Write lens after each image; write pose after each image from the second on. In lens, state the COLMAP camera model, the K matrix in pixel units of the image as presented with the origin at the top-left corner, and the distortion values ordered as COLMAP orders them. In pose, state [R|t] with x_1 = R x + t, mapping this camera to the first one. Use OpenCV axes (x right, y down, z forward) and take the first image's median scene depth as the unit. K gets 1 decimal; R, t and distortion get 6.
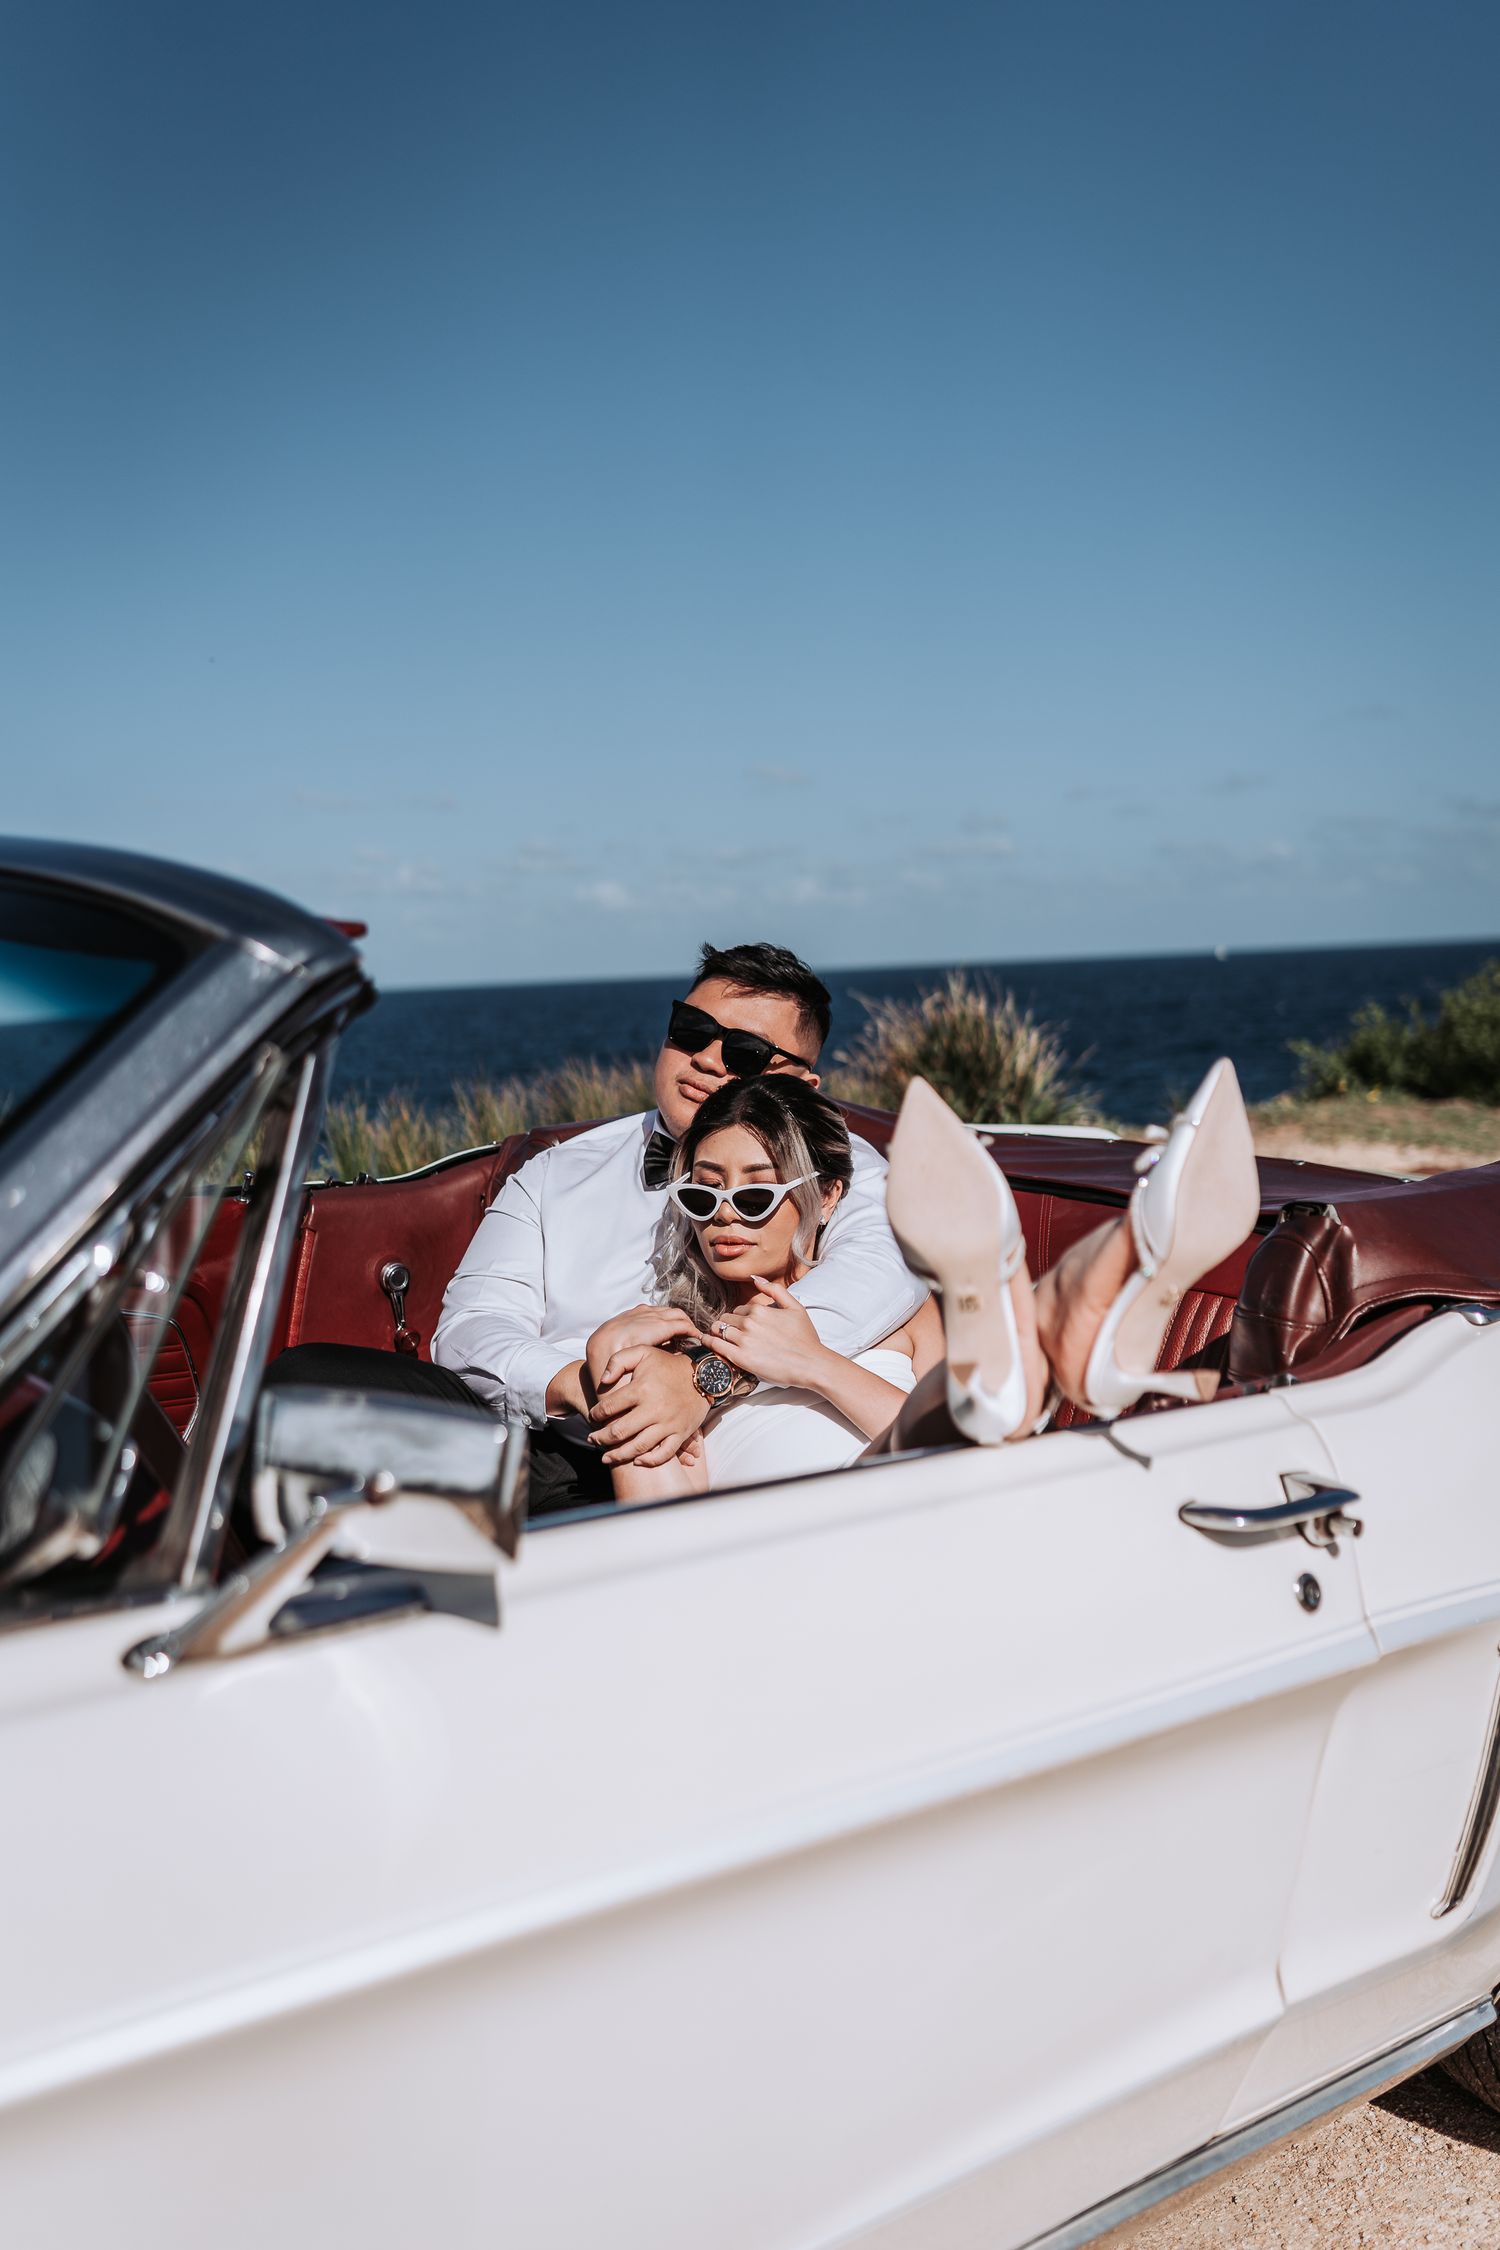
lens RADIAL K [[2174.0, 0, 750.0], [0, 2174.0, 1125.0], [0, 0, 1]] dist [0.000281, 0.004727]
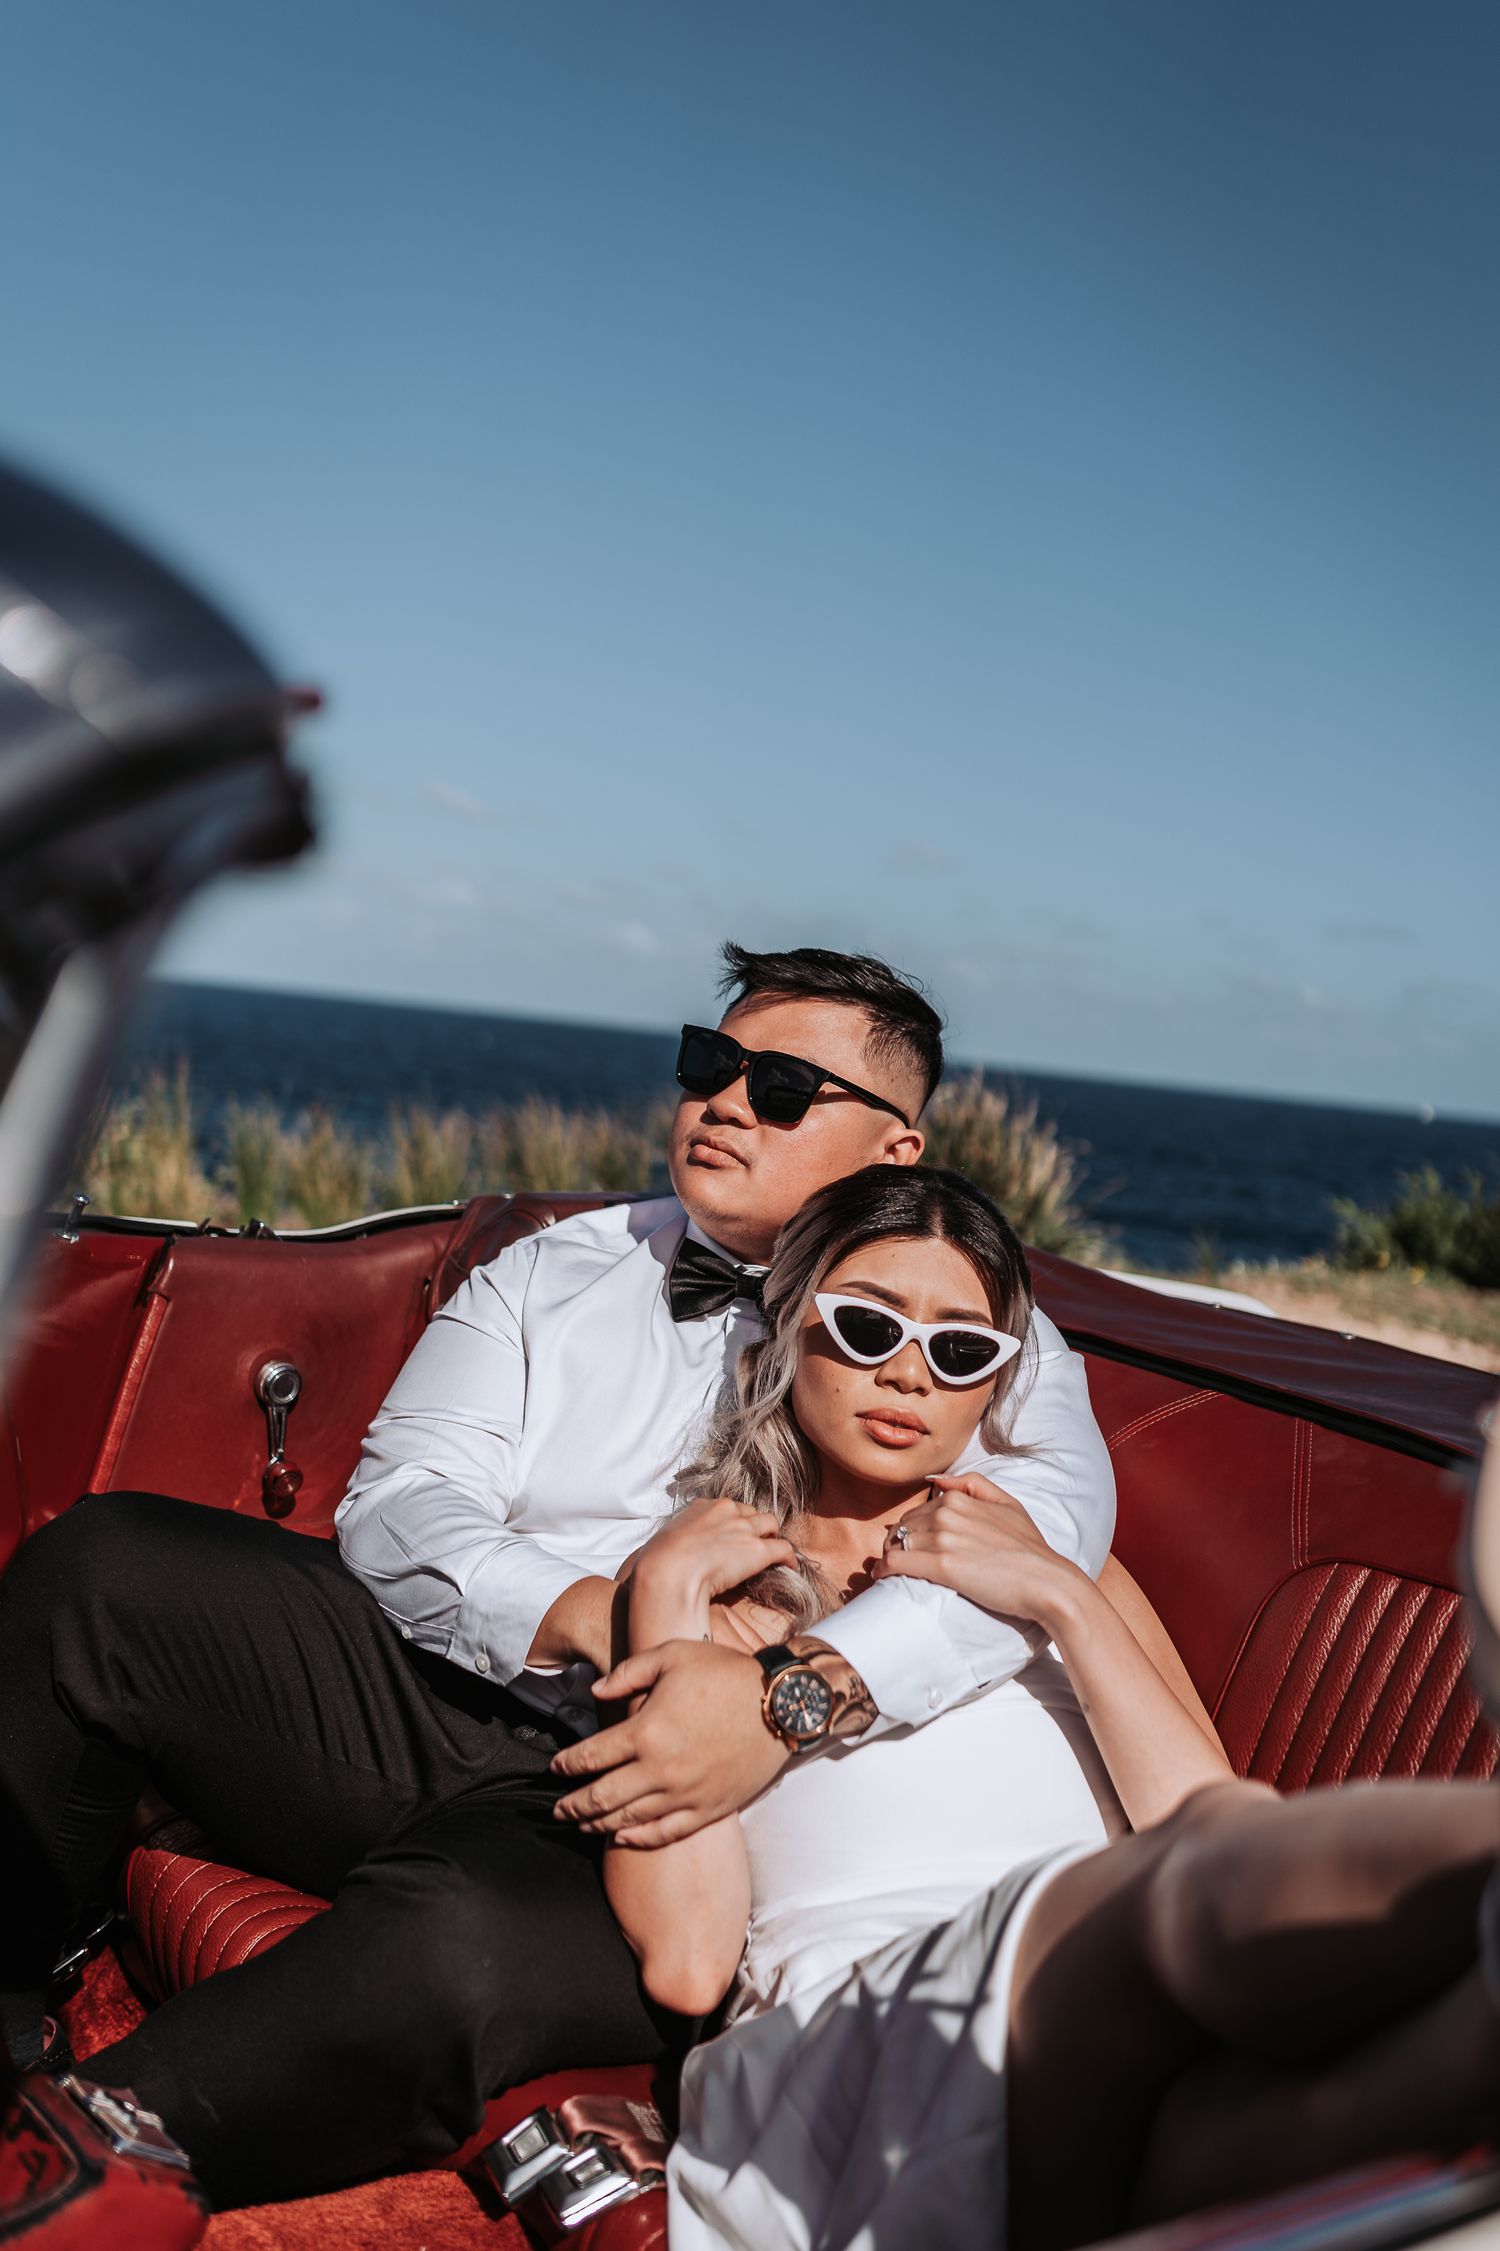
lens RADIAL K [[2290.6, 0, 750.0], [0, 2290.6, 1125.5], [0, 0, 1]] dist [0.002127, 0.002055]
pose [[0.987985, 0.152630, 0.024286, -0.019349], [-0.151807, 0.987867, -0.032769, -0.002540], [-0.028993, 0.028688, 0.999168, 0.113529]]
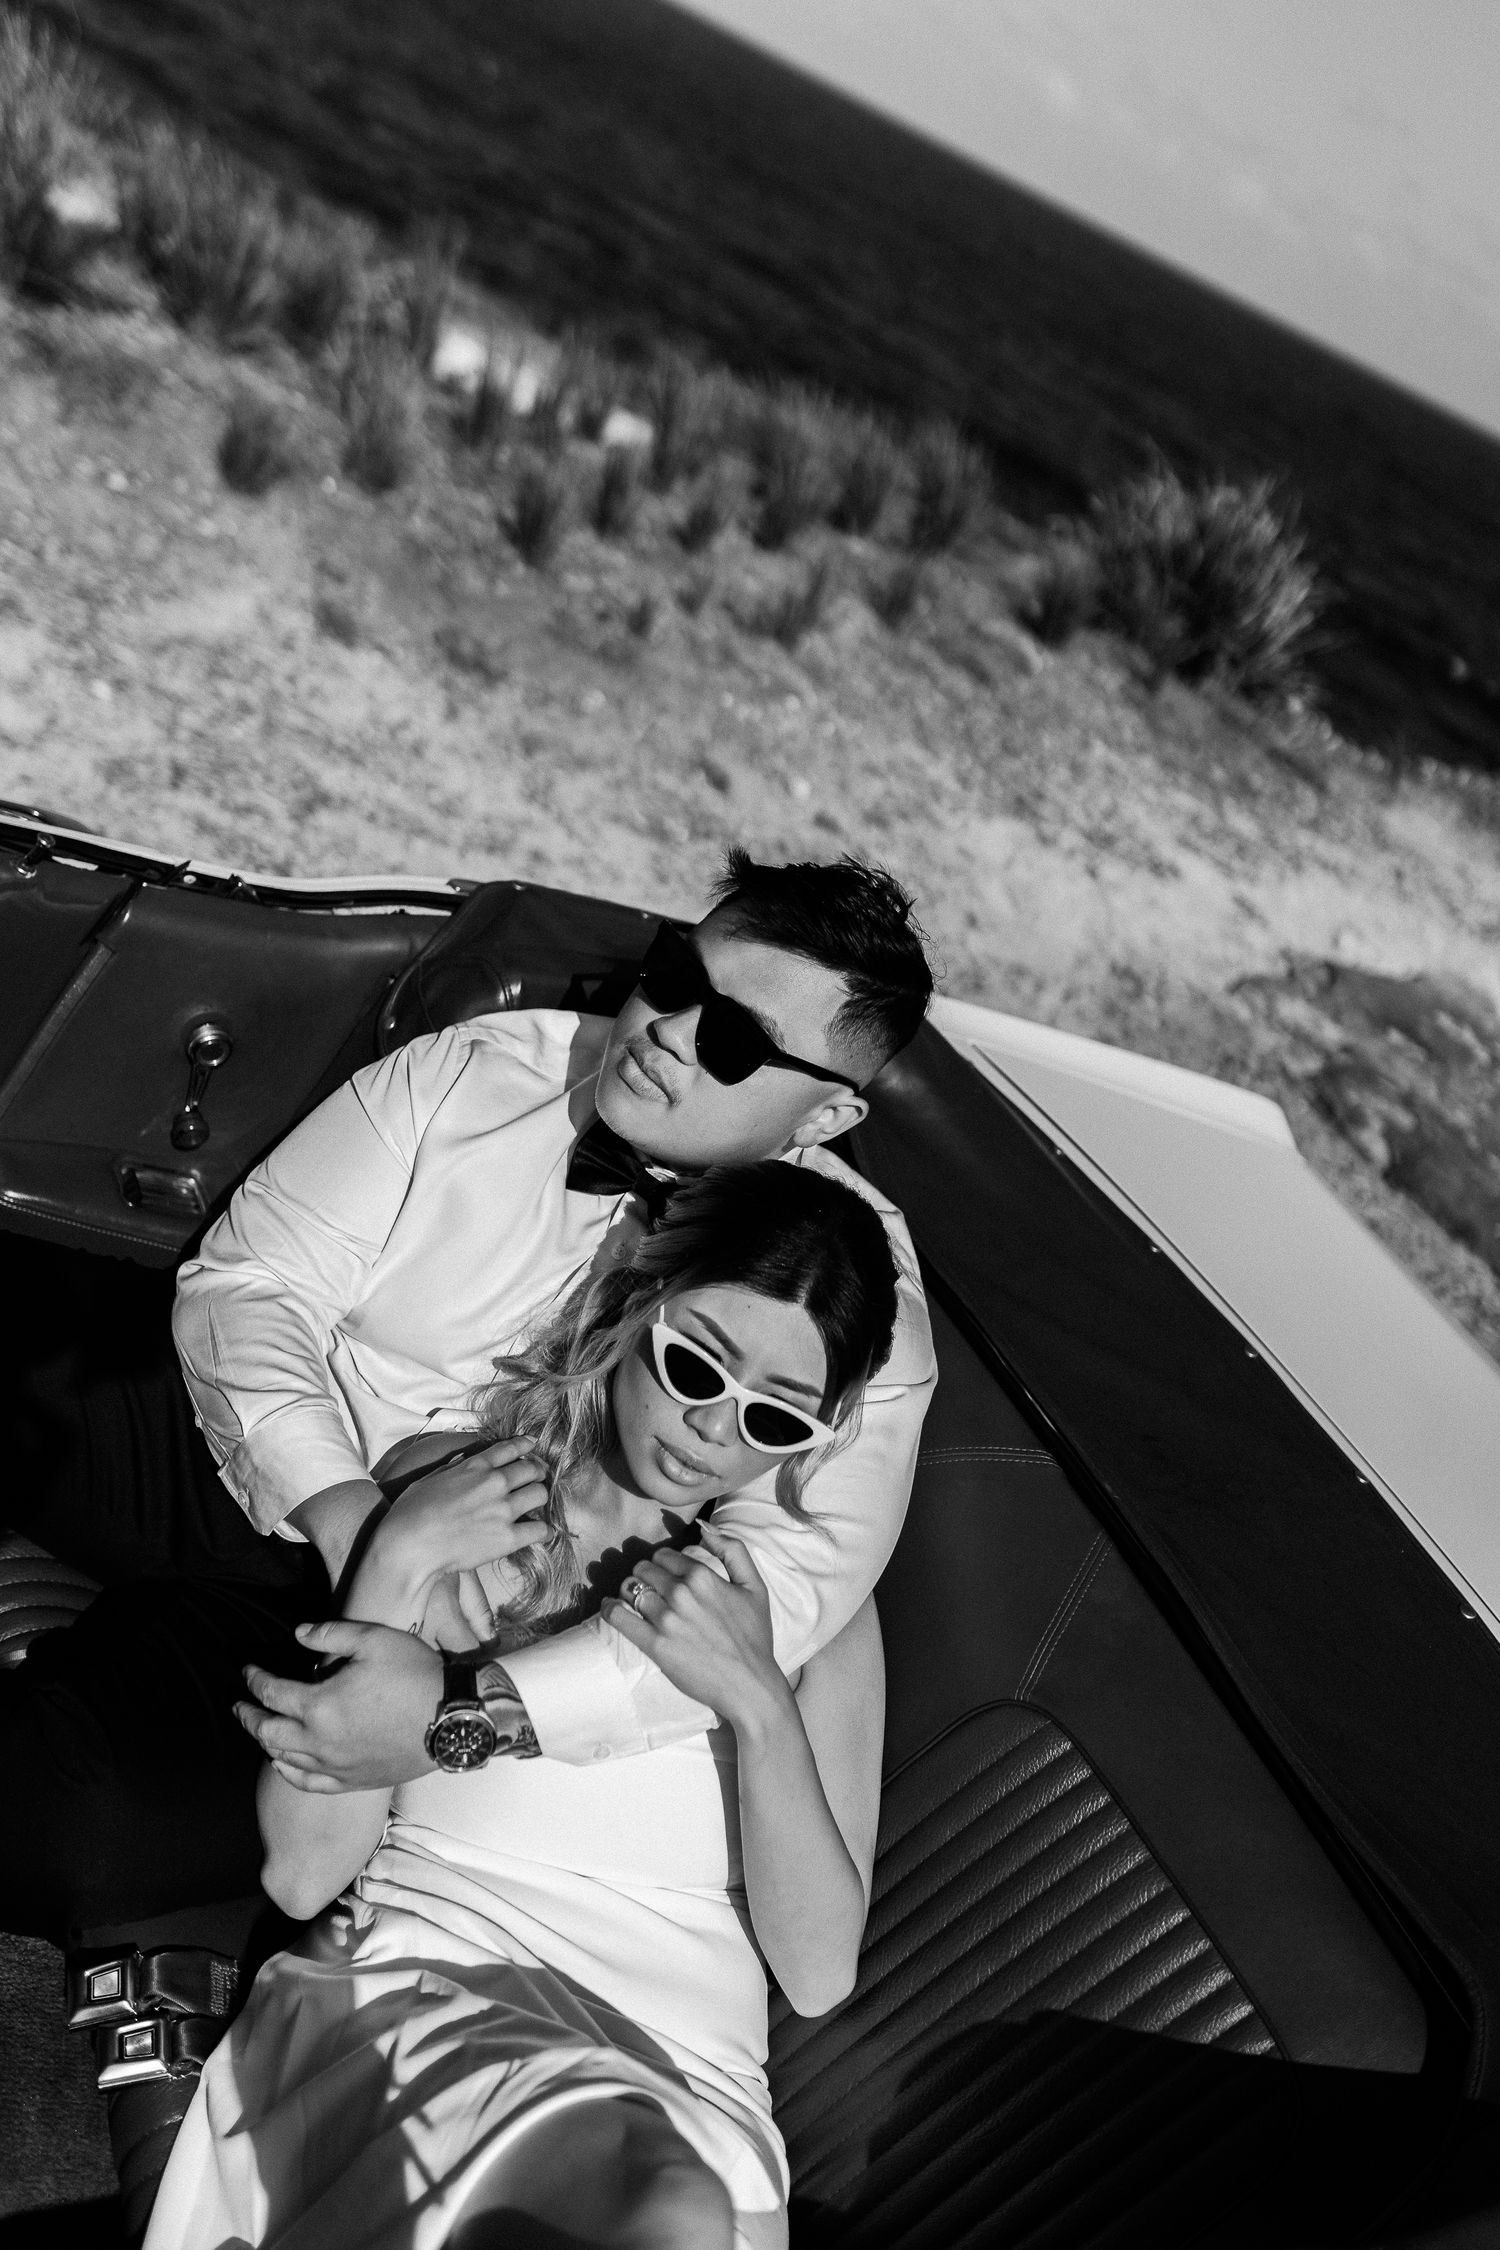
lens RADIAL K [[2174.0, 0, 750.0], [0, 2174.0, 1125.0], [0, 0, 1]] dist [0.000281, 0.004727]
pose [[0.870654, 0.487066, 0.068768, -0.020604], [-0.479376, 0.808821, 0.340598, -0.082770], [0.110273, -0.329509, 0.937691, 0.149004]]
